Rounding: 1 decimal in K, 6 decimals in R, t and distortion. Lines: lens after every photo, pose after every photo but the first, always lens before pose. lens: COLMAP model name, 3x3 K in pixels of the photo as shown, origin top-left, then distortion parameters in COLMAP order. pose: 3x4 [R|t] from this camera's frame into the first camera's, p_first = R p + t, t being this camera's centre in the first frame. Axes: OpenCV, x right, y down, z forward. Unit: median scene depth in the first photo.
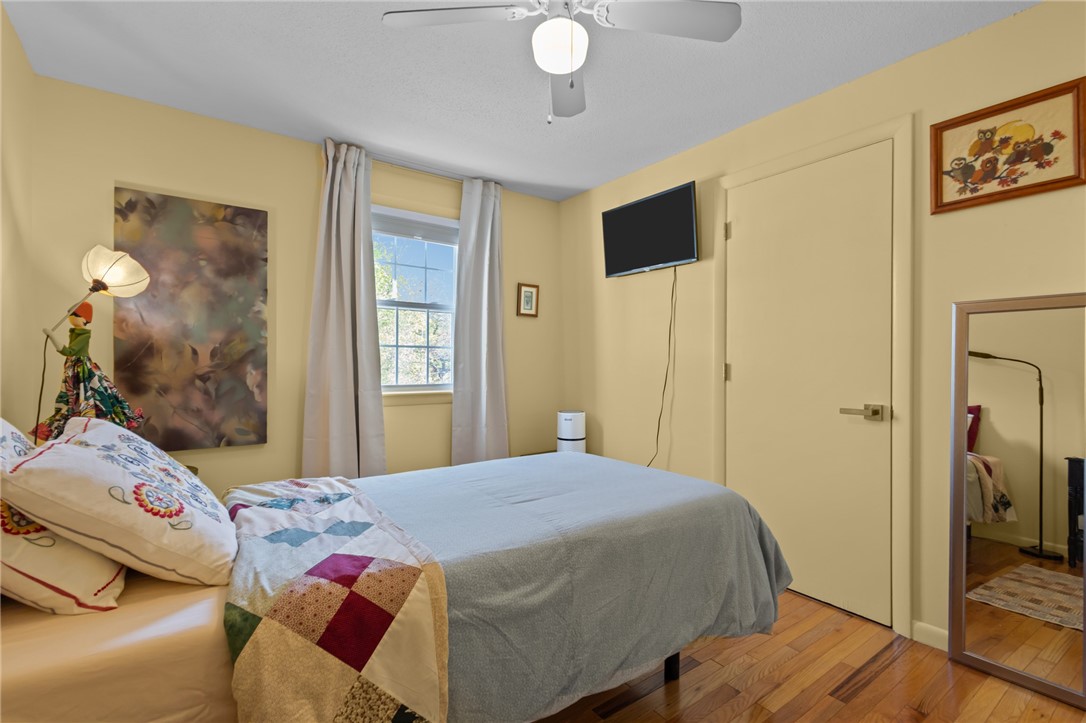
lens RADIAL K [[501.5, 0, 550.1], [0, 501.5, 363.3], [0, 0, 1]] dist [0.009299, -0.003113]
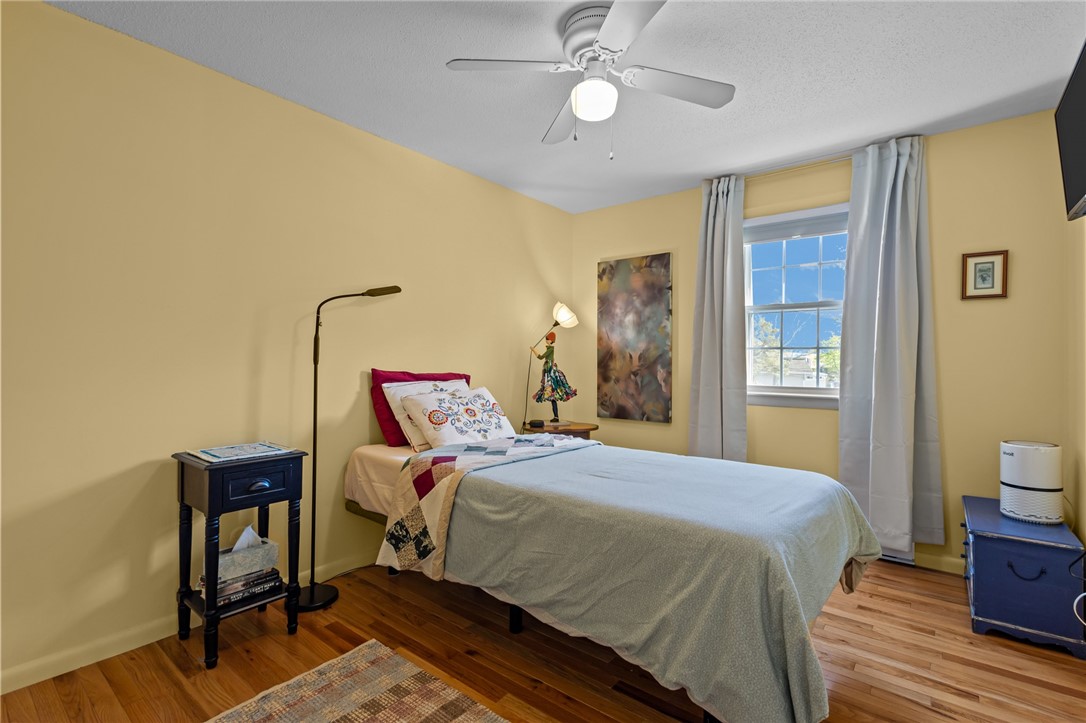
lens RADIAL K [[501.5, 0, 551.0], [0, 501.5, 361.9], [0, 0, 1]] dist [0.009299, -0.003113]
pose [[0.257321, -0.001457, -0.966325, 0.690840], [-0.007661, 0.999964, -0.003548, 0.000935], [0.966296, 0.008316, 0.257300, 0.356756]]
